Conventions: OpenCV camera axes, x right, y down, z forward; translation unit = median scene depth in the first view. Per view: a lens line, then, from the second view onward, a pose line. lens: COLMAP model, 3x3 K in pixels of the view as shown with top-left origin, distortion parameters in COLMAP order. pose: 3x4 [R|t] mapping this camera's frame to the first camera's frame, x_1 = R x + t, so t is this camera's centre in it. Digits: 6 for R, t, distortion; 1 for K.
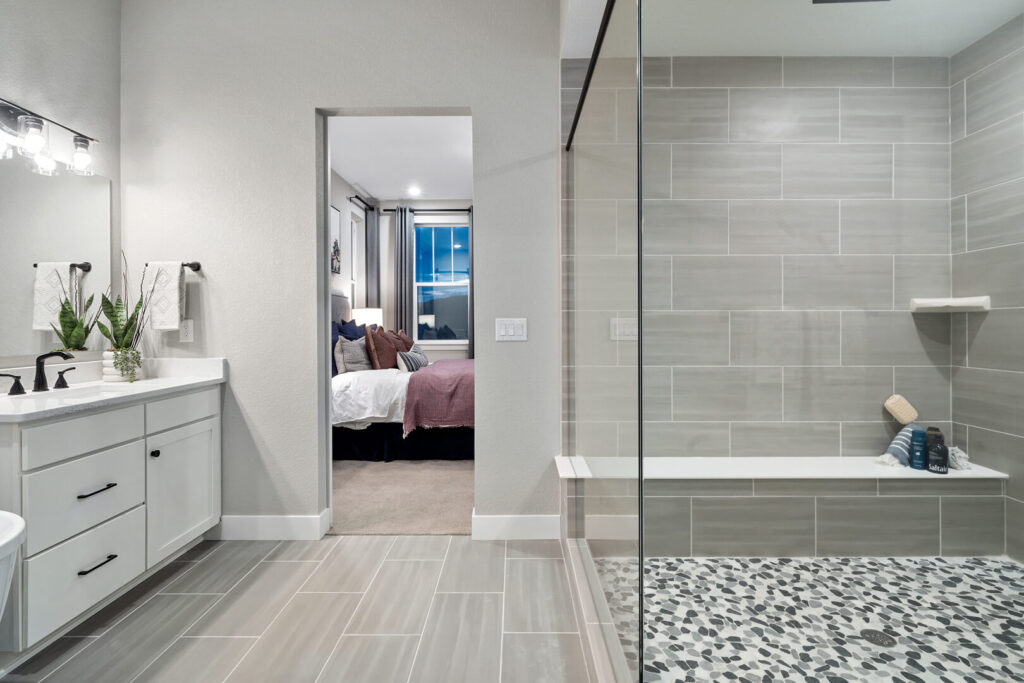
lens RADIAL K [[498.2, 0, 515.1], [0, 498.2, 324.4], [0, 0, 1]] dist [-0.000362, 0.000636]
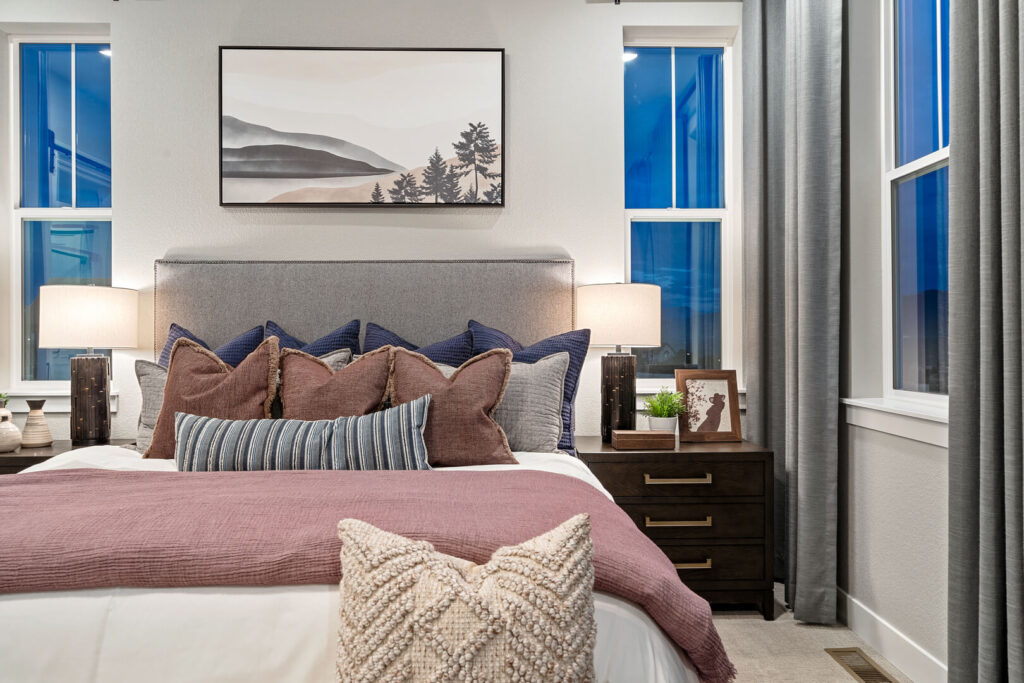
lens RADIAL K [[700.5, 0, 514.4], [0, 700.5, 337.6], [0, 0, 1]] dist [-0.000648, 0.001042]
pose [[0.019697, -0.000910, -0.999806, 0.466665], [0.005389, 0.999985, -0.000804, 0.010515], [0.999791, -0.005373, 0.019701, 2.208556]]
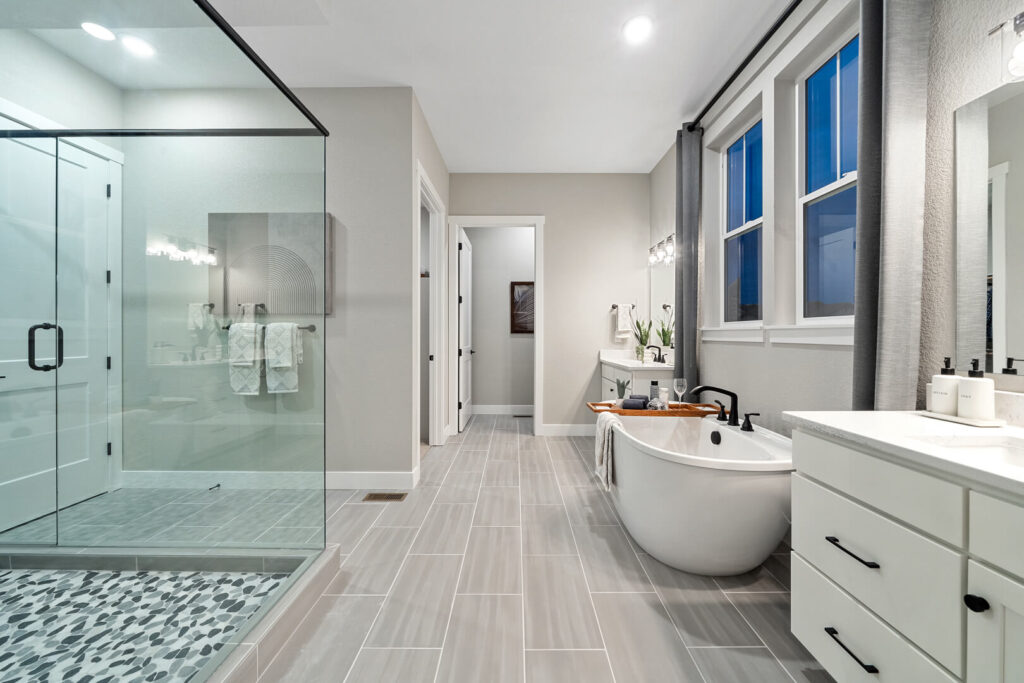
lens RADIAL K [[381.0, 0, 514.9], [0, 381.0, 335.5], [0, 0, 1]] dist [0.000185, 0.000072]
pose [[-0.999985, 0.001852, 0.005202, -0.230215], [0.001846, 0.999998, -0.001221, 0.003948], [-0.005204, -0.001211, -0.999986, 1.099859]]
